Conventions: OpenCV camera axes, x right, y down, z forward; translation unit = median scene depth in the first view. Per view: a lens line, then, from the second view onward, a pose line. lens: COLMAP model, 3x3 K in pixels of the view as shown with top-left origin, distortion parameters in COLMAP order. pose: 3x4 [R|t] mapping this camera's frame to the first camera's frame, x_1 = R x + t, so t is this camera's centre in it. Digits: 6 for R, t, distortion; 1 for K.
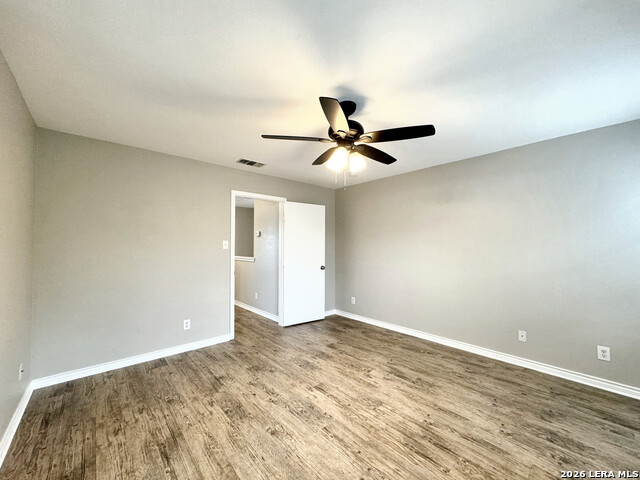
lens RADIAL K [[256.2, 0, 319.6], [0, 256.2, 242.2], [0, 0, 1]] dist [0.000493, 0.000197]
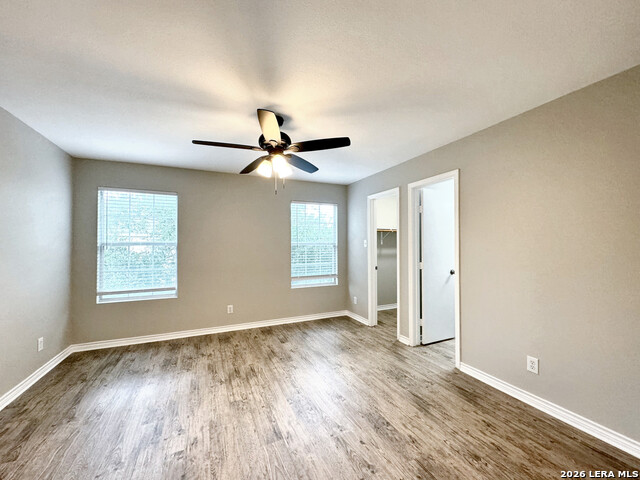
lens RADIAL K [[256.2, 0, 320.5], [0, 256.2, 243.0], [0, 0, 1]] dist [0.000493, 0.000197]
pose [[-0.957050, 0.003962, 0.289897, -0.403008], [-0.002071, 0.999788, -0.020502, 0.027659], [-0.289917, -0.020222, -0.956838, 1.987826]]
